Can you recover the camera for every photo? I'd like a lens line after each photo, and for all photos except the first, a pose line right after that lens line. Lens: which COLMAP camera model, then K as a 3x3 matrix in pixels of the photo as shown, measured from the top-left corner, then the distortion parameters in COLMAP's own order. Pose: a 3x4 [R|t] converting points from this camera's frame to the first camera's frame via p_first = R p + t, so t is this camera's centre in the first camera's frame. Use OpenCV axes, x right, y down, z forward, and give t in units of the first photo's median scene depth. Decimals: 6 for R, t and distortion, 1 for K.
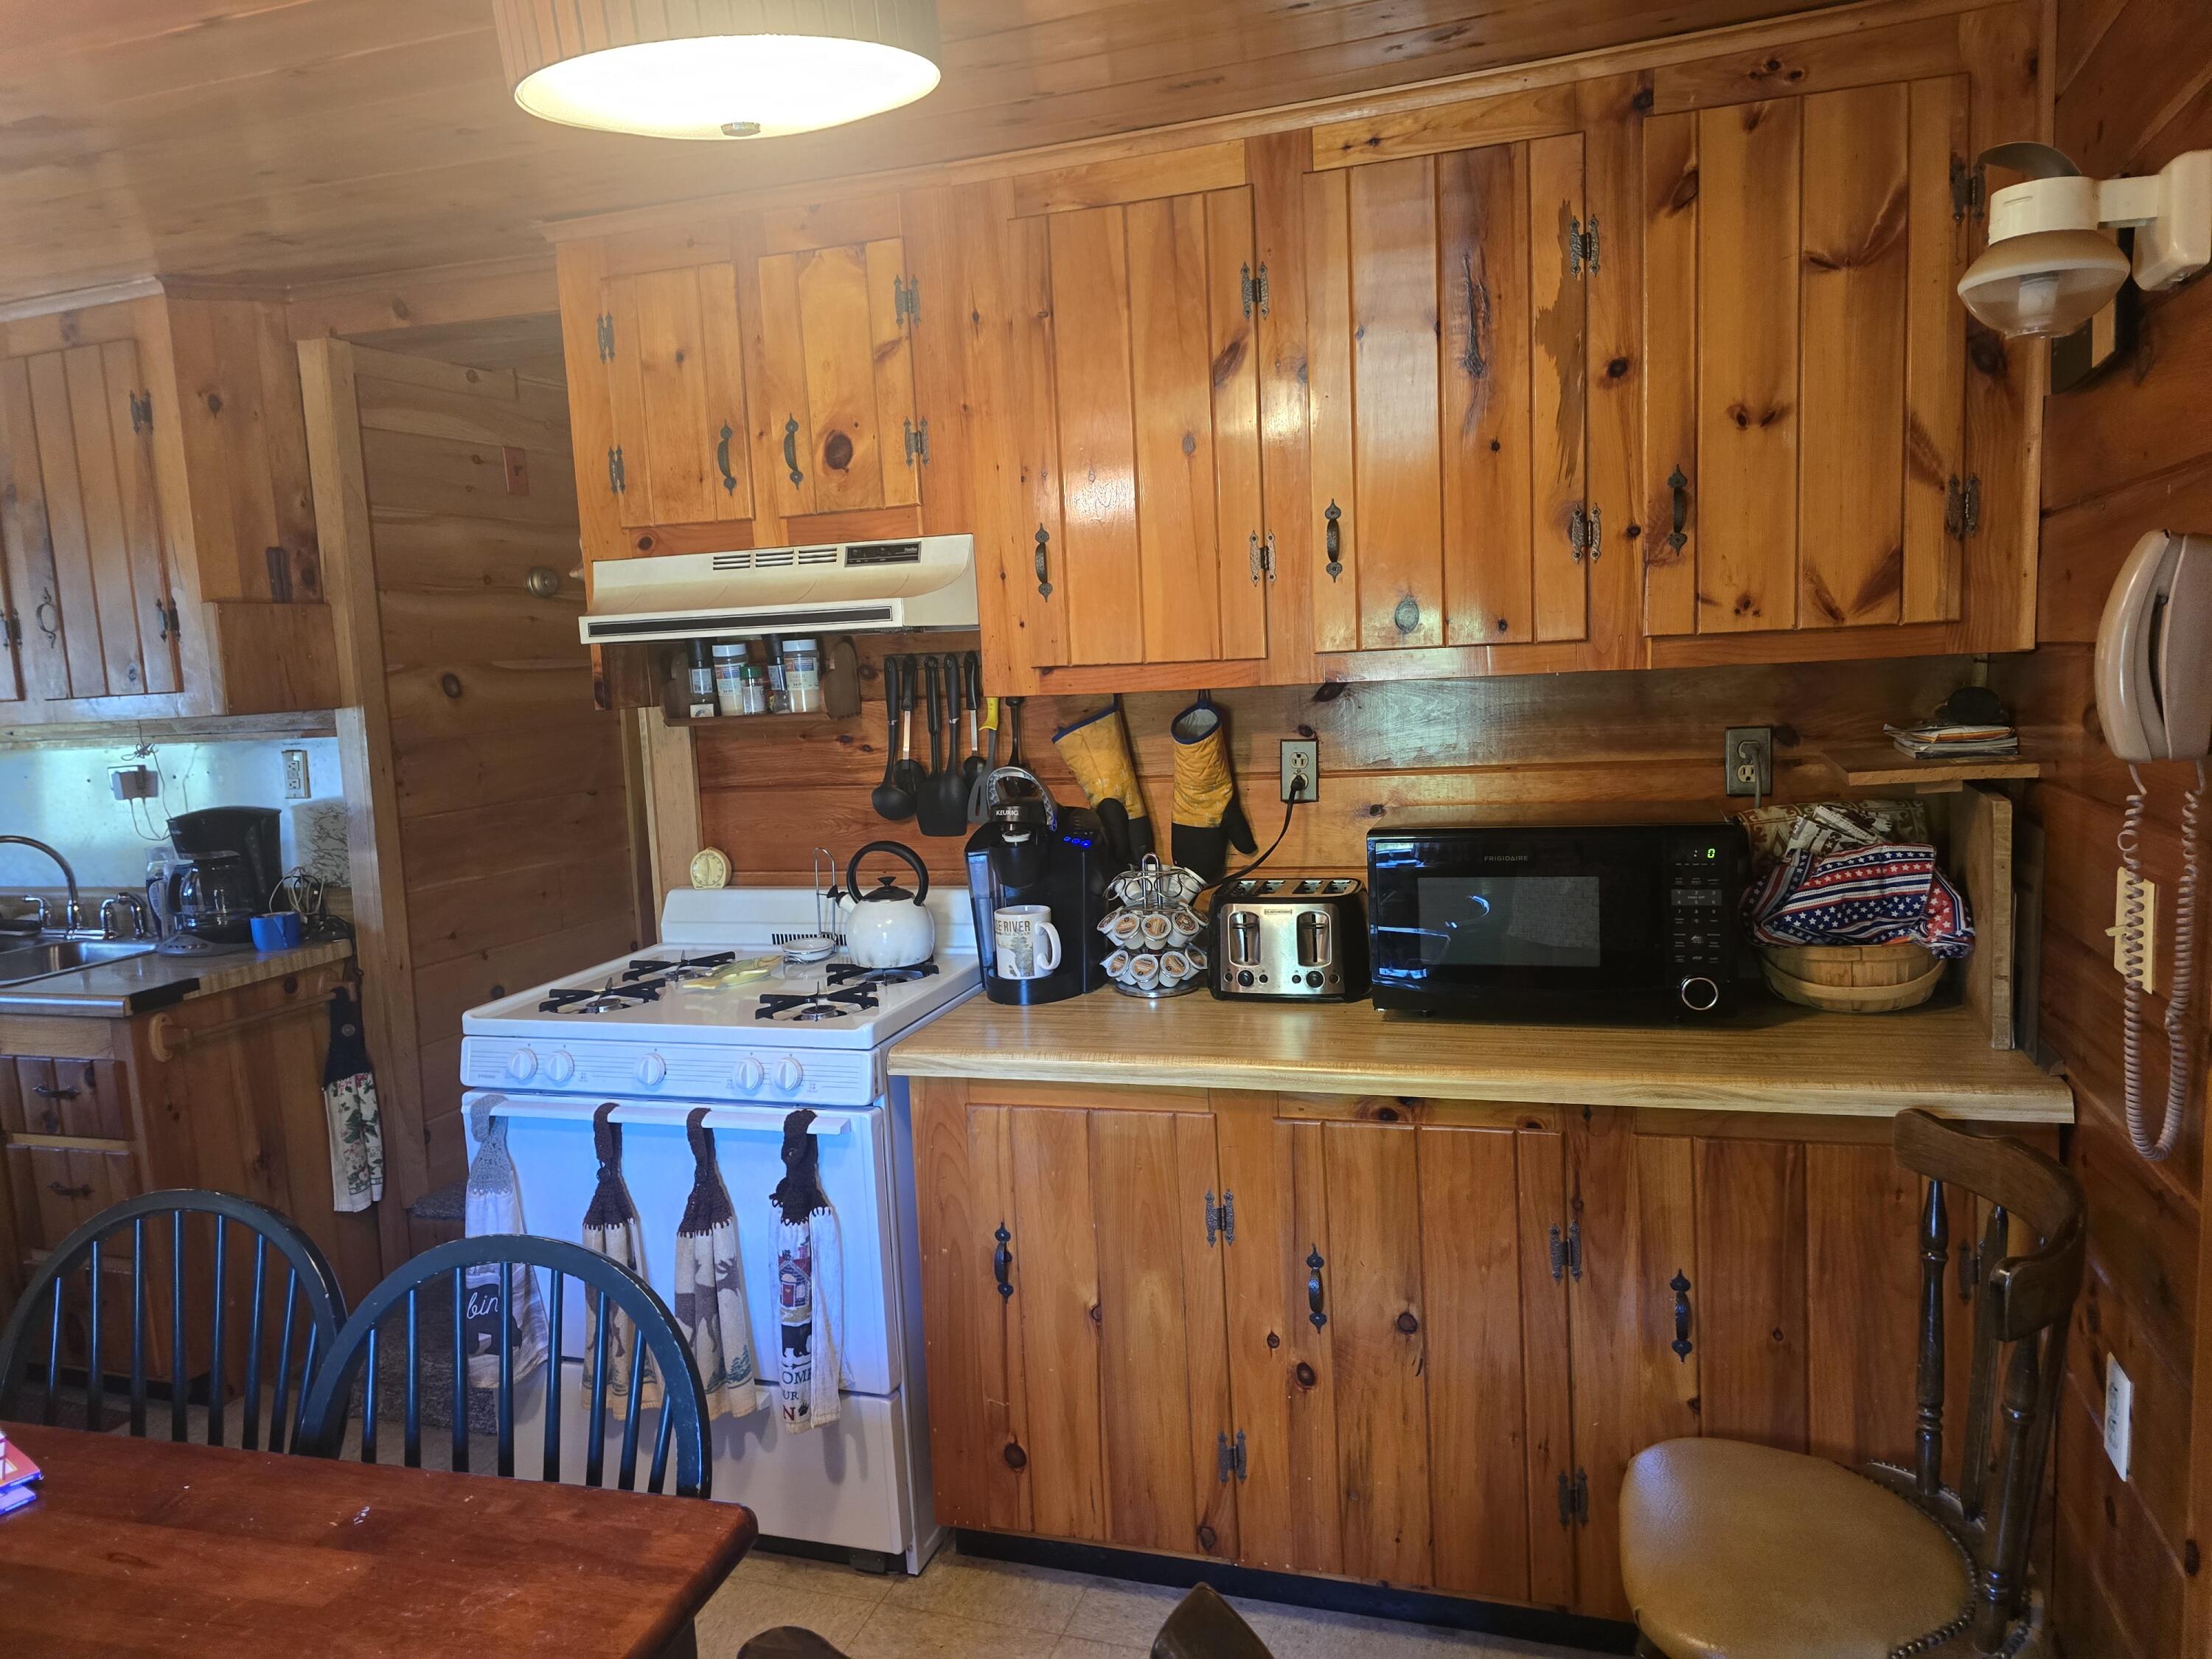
lens RADIAL K [[1492.1, 0, 1105.4], [0, 1492.1, 823.9], [0, 0, 1]] dist [0.076167, -0.058561]
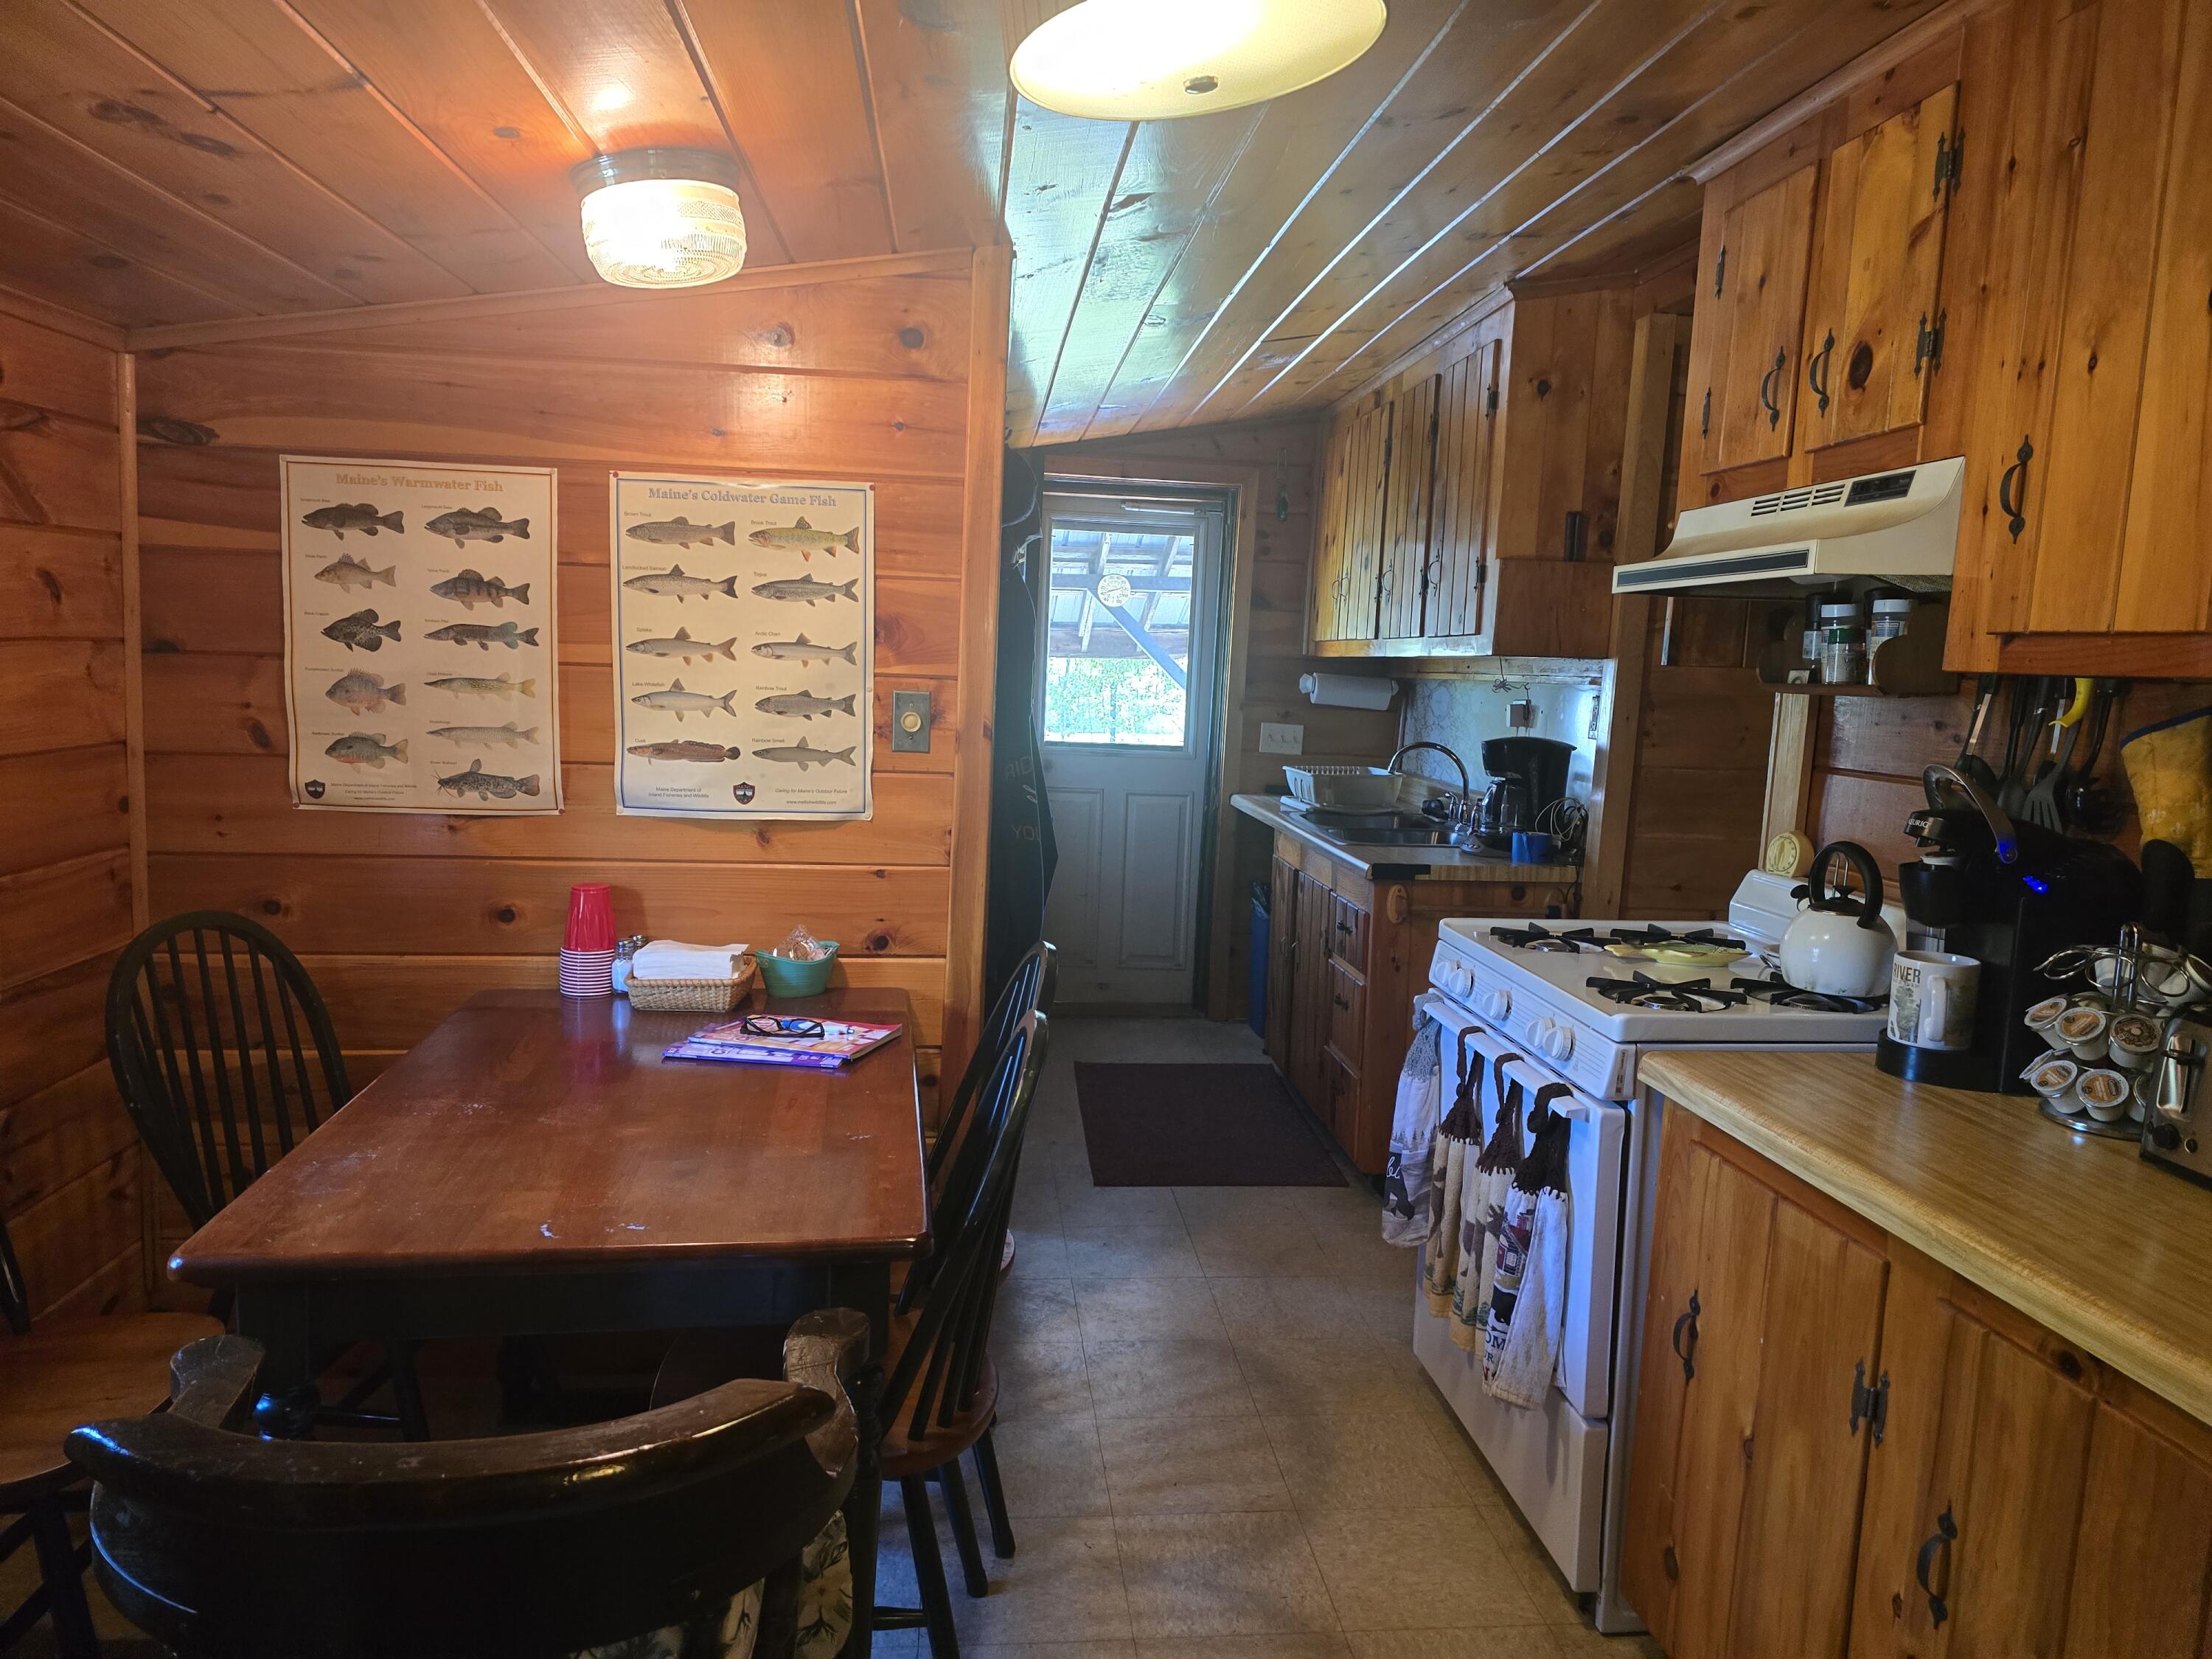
lens RADIAL K [[1492.1, 0, 1099.1], [0, 1492.1, 844.9], [0, 0, 1]] dist [0.076167, -0.058561]
pose [[0.402840, 0.177609, -0.897872, 0.461352], [-0.159759, 0.979577, 0.122094, -0.024283], [0.901220, 0.094259, 0.422988, 0.291725]]
